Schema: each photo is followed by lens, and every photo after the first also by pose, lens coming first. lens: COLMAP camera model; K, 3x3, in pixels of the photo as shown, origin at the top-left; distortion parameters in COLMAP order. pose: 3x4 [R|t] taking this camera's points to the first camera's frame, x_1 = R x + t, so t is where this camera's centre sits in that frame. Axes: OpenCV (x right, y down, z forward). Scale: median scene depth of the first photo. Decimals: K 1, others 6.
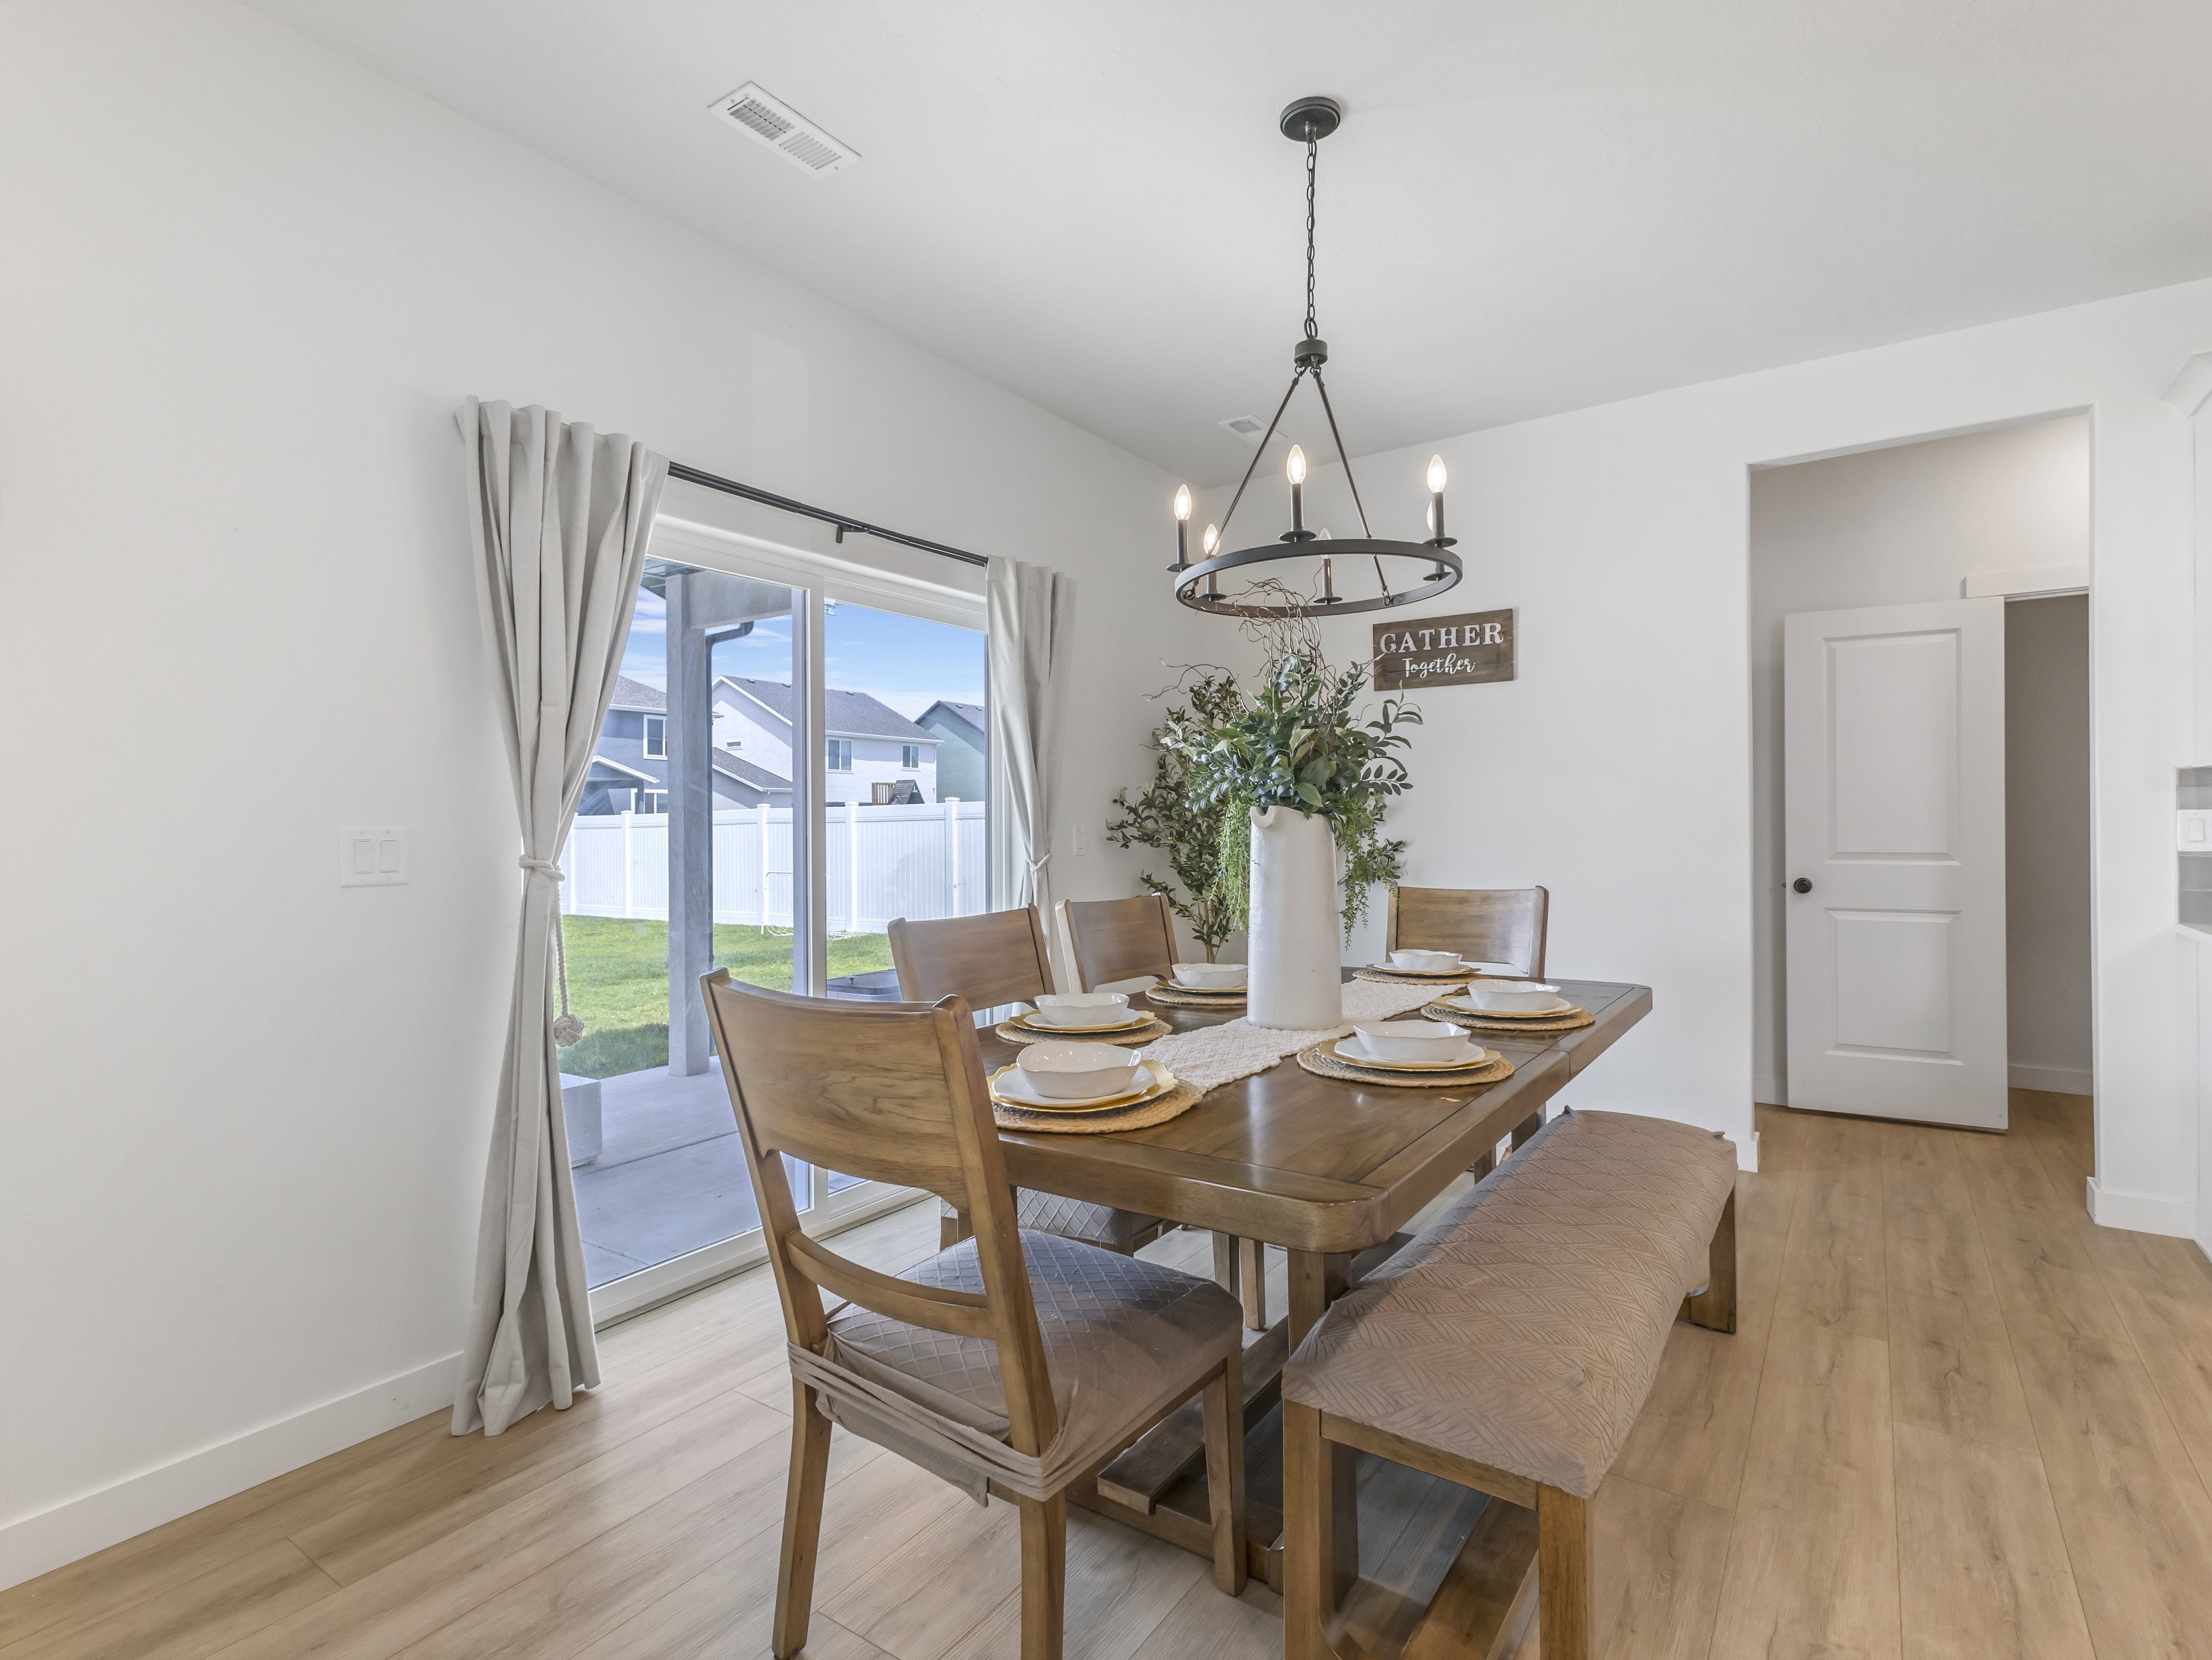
lens RADIAL K [[1092.3, 0, 1113.7], [0, 1092.3, 825.3], [0, 0, 1]] dist [0.030776, -0.010811]
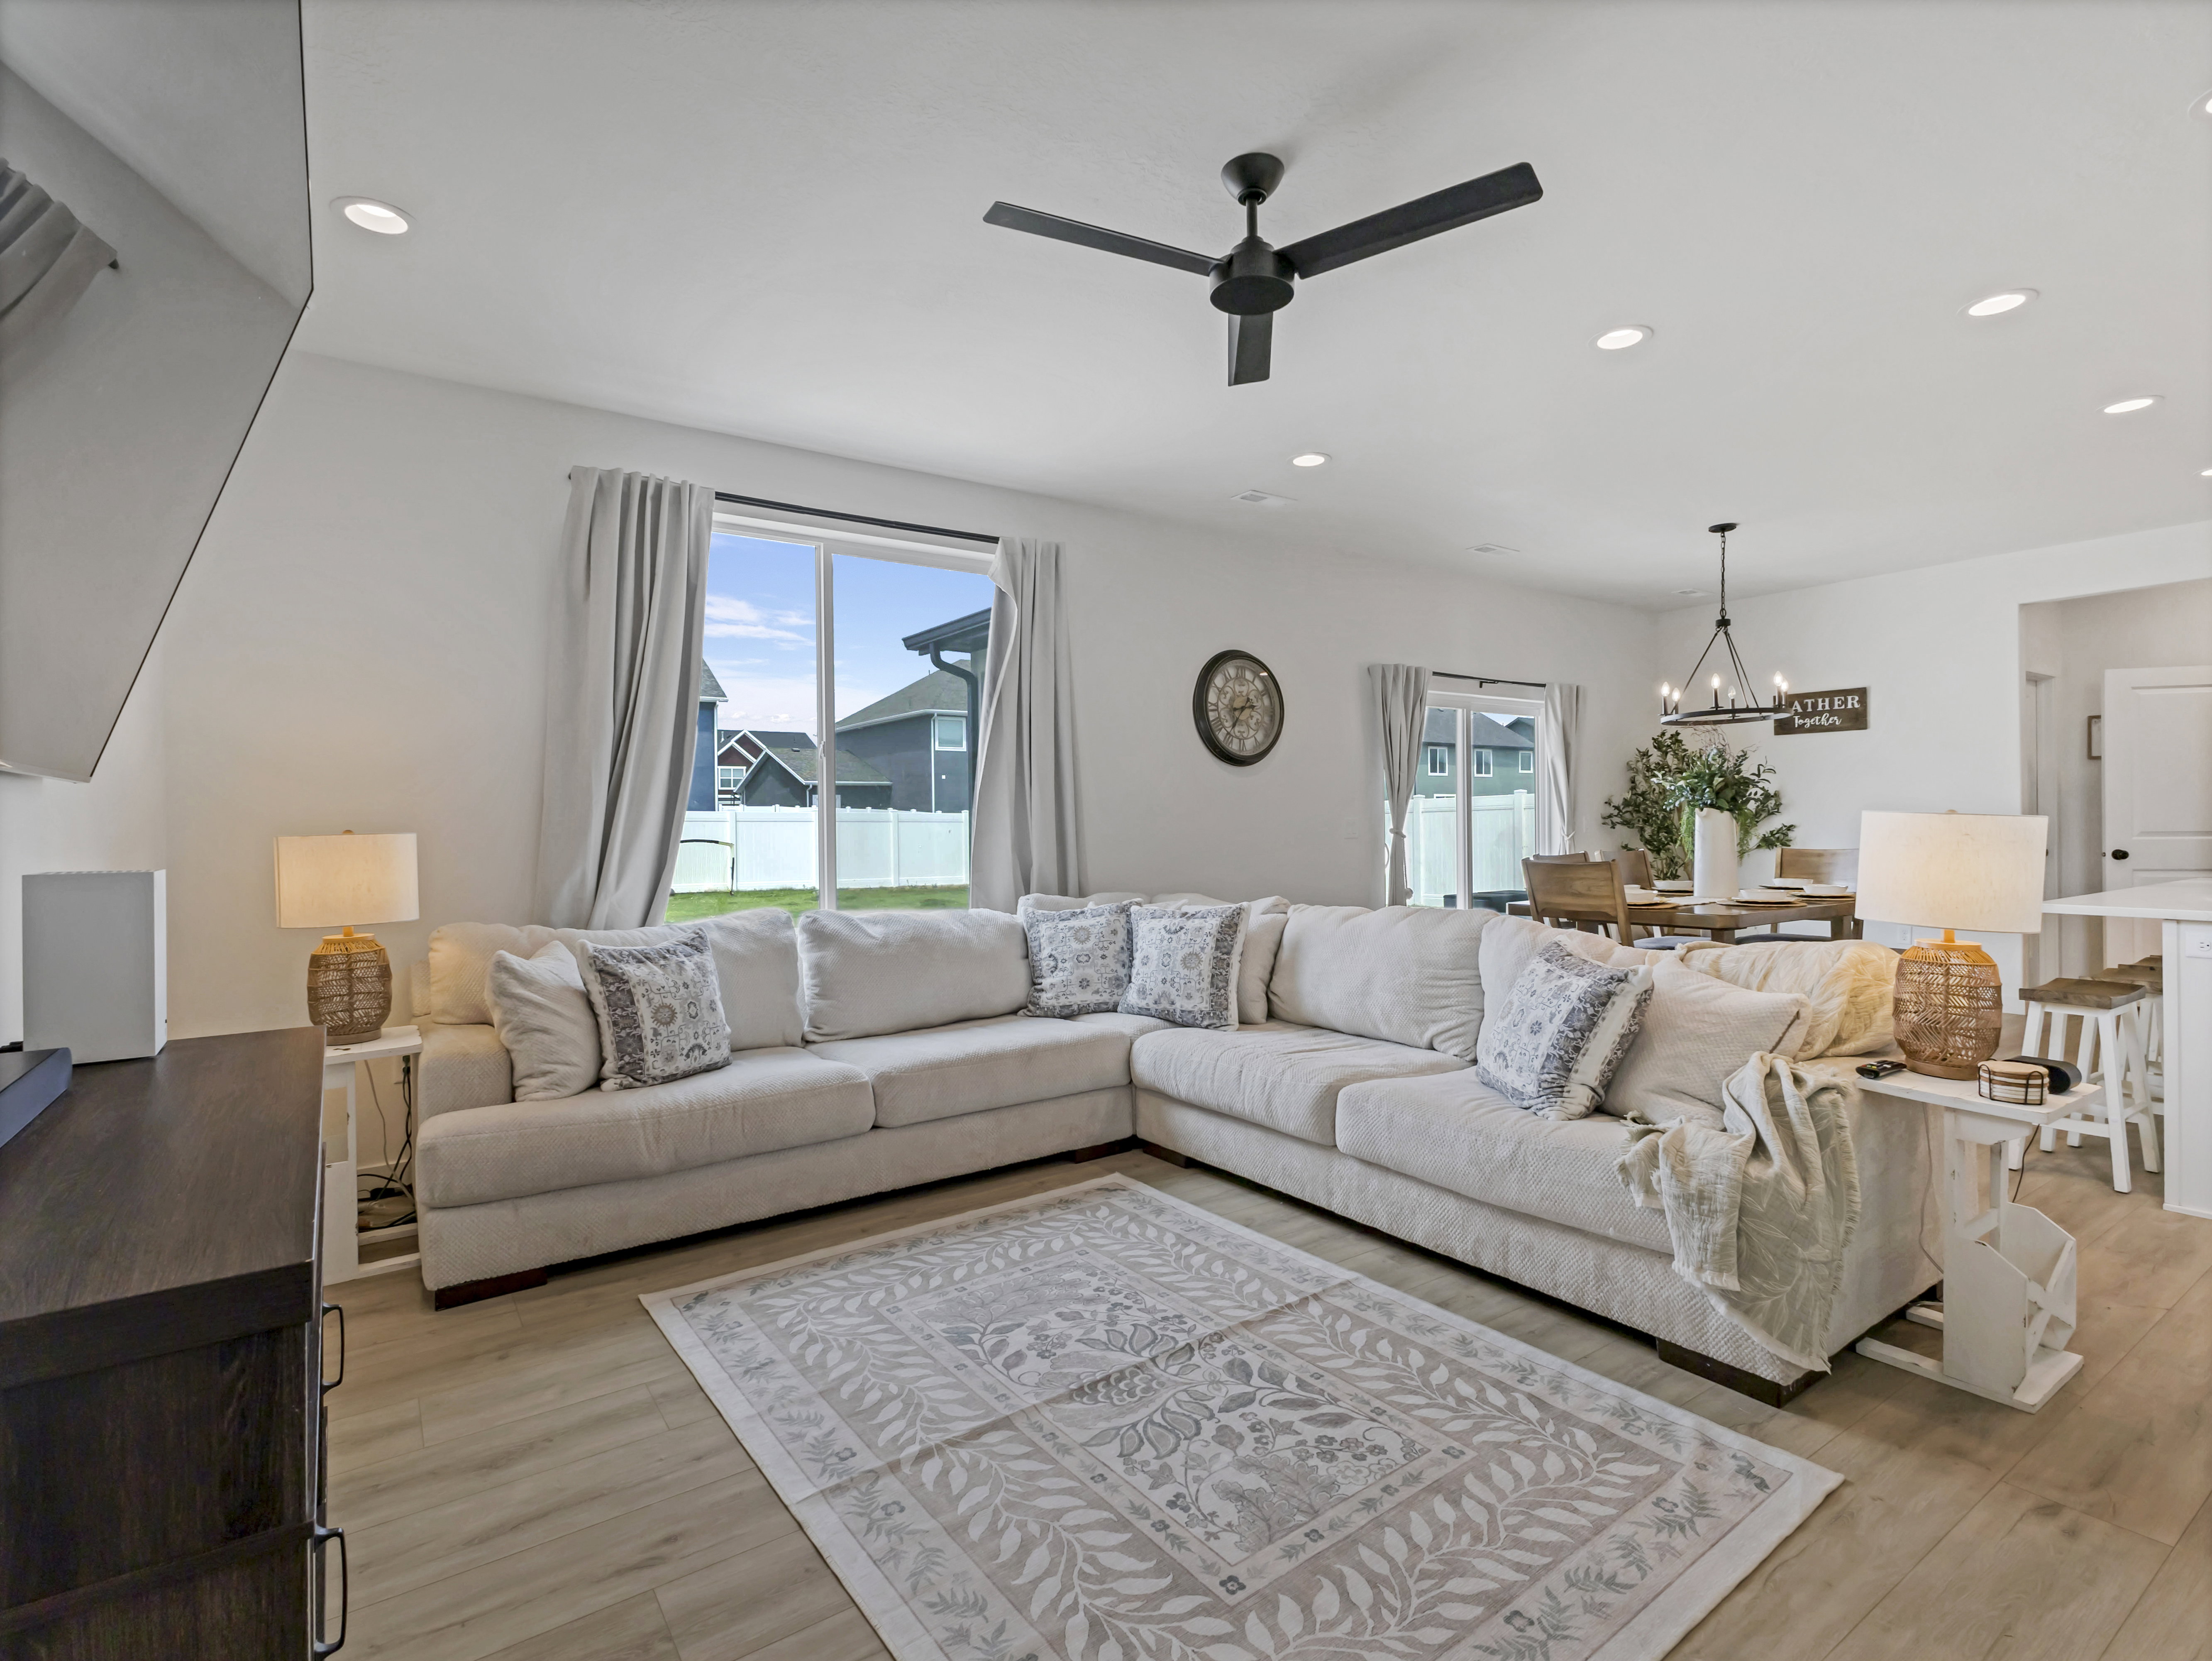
lens RADIAL K [[1092.4, 0, 1113.7], [0, 1092.4, 825.8], [0, 0, 1]] dist [0.030776, -0.010811]
pose [[0.939607, -0.003861, -0.342232, -0.176933], [0.006180, 0.999965, 0.005687, 0.000356], [0.342198, -0.007459, 0.939598, -1.219472]]
